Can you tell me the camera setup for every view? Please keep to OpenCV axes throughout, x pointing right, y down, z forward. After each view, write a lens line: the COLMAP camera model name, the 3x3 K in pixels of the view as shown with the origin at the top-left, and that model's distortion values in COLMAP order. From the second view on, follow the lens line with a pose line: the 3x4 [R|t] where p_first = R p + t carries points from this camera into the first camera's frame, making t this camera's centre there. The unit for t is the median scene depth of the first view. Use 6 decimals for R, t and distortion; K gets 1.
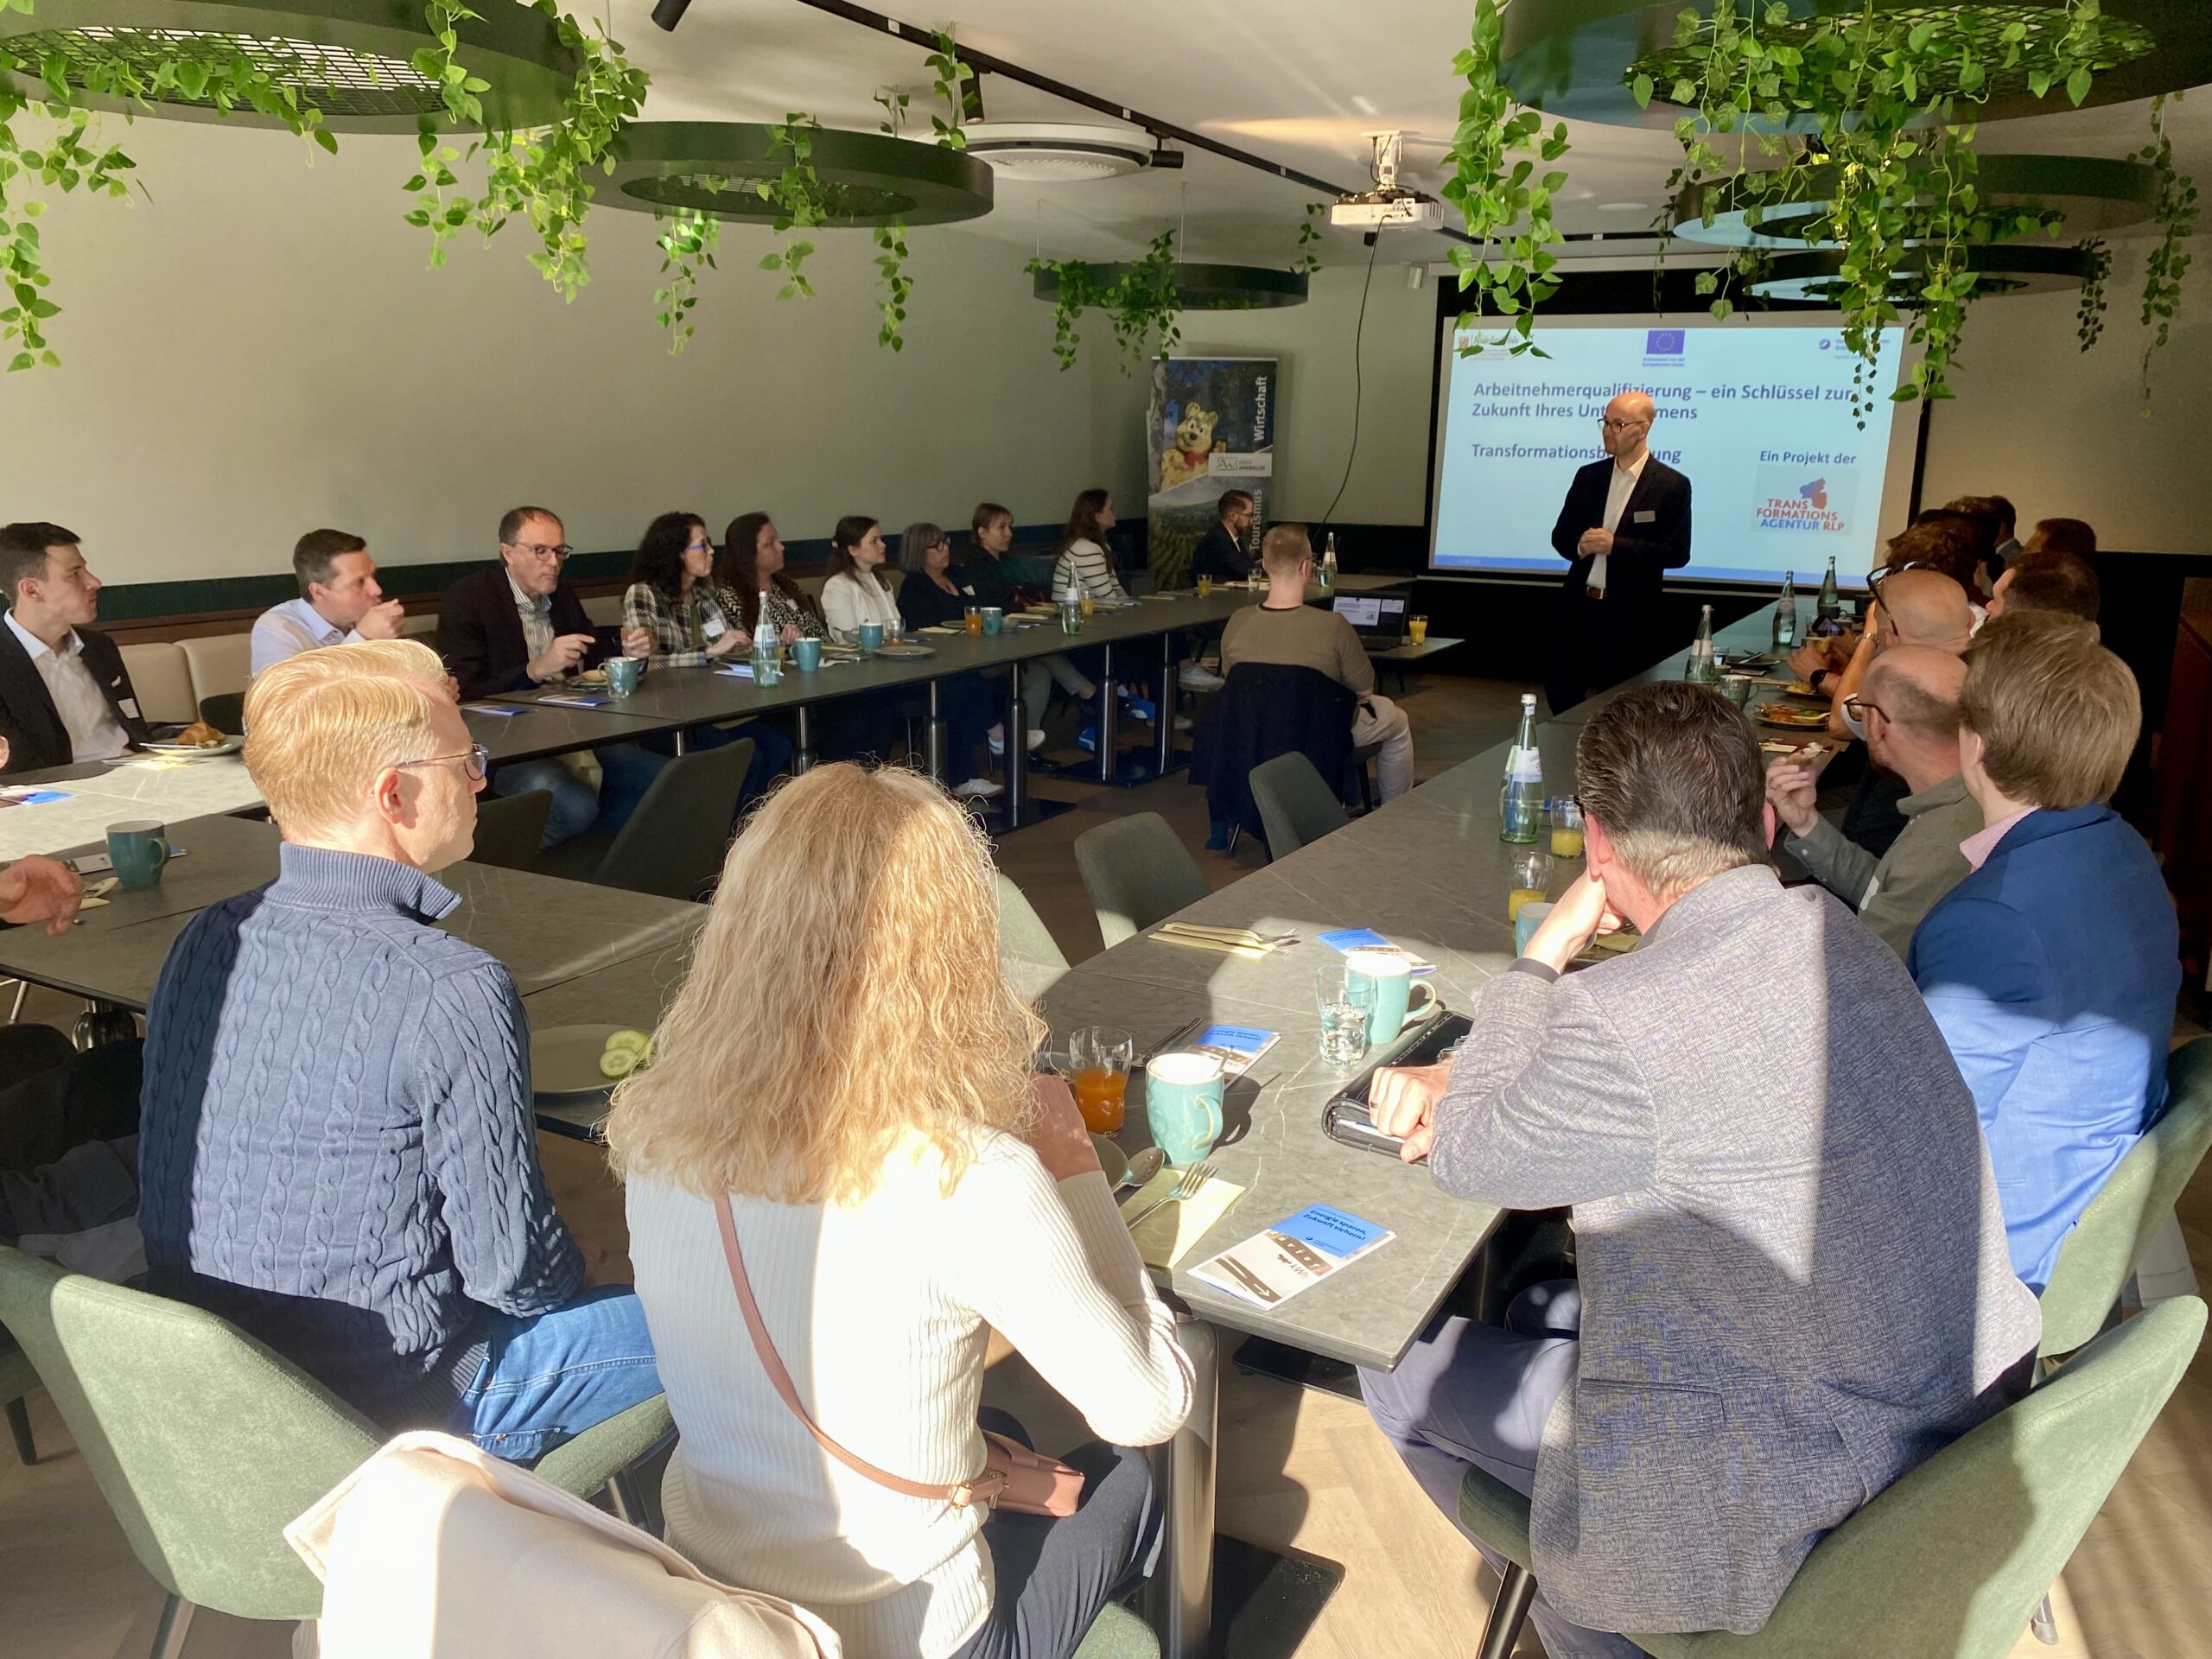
lens RADIAL K [[1661.0, 0, 1103.0], [0, 1661.0, 838.2], [0, 0, 1]] dist [-0.001430, -0.001933]
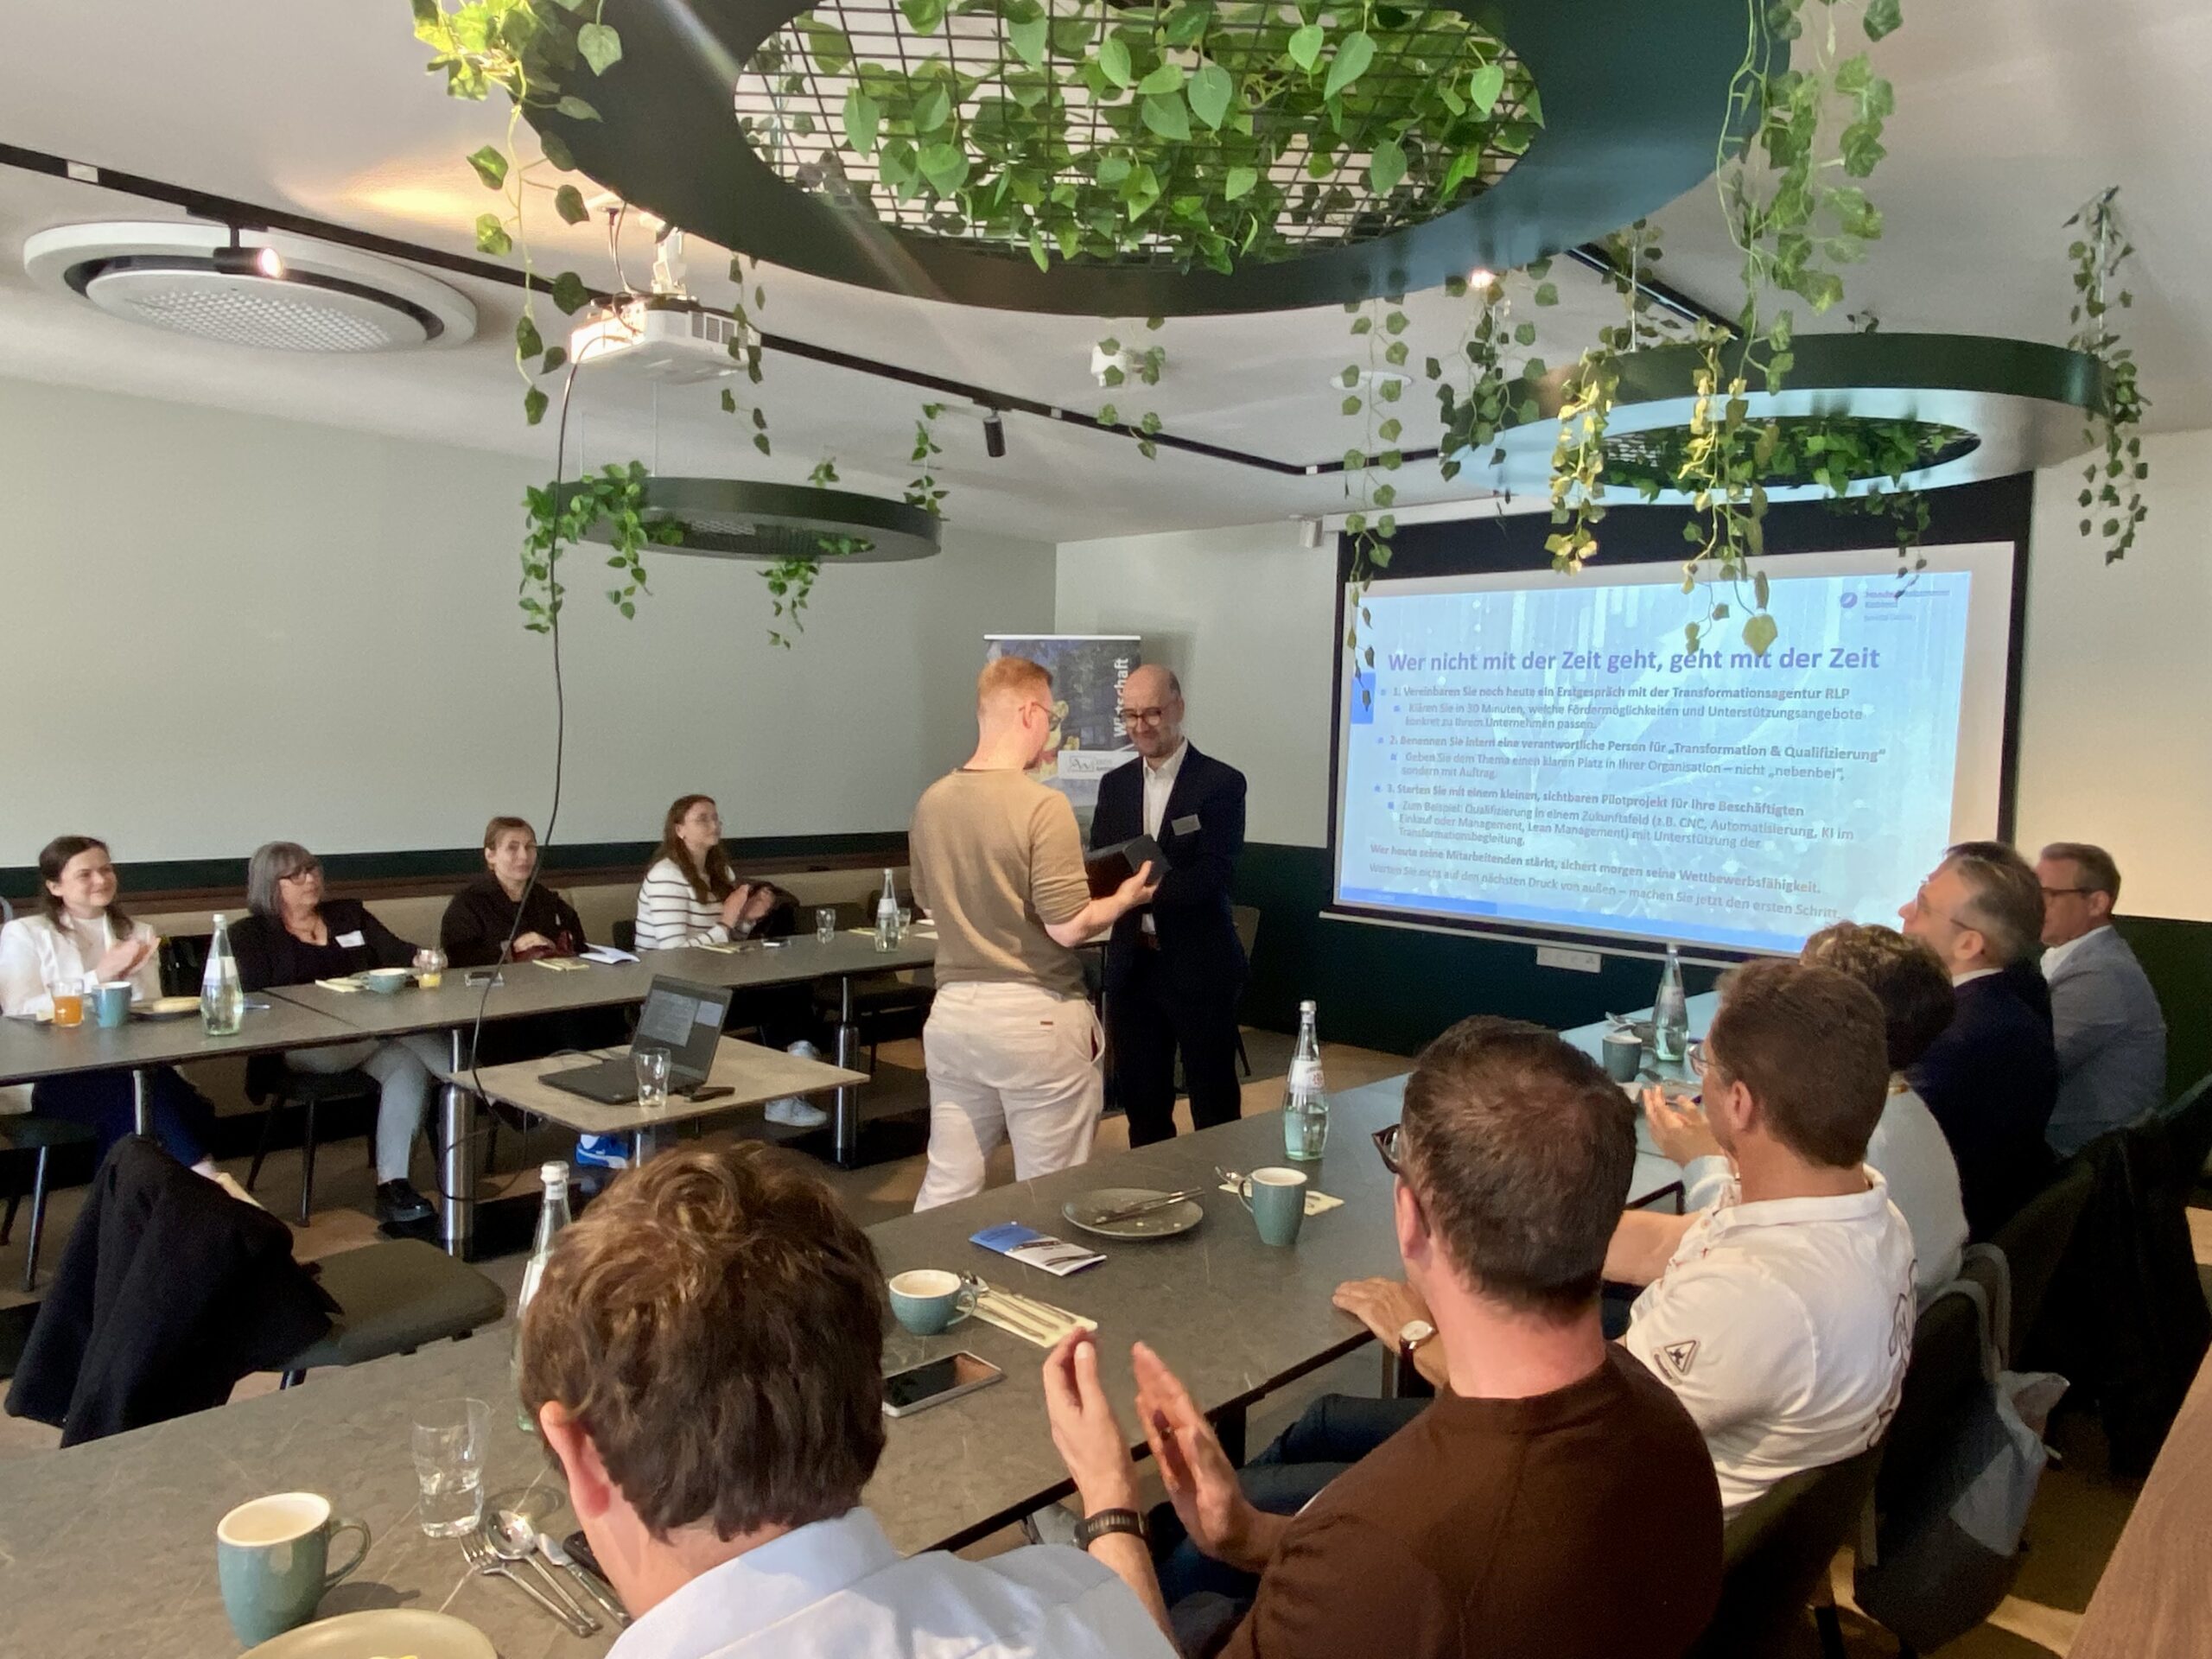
lens RADIAL K [[1455.5, 0, 1101.6], [0, 1455.5, 825.9], [0, 0, 1]] dist [-0.002345, -0.000620]
pose [[0.968498, 0.028158, -0.247425, 0.278696], [-0.070402, 0.984013, -0.163593, -0.089234], [0.238863, 0.175859, 0.954996, 0.367730]]
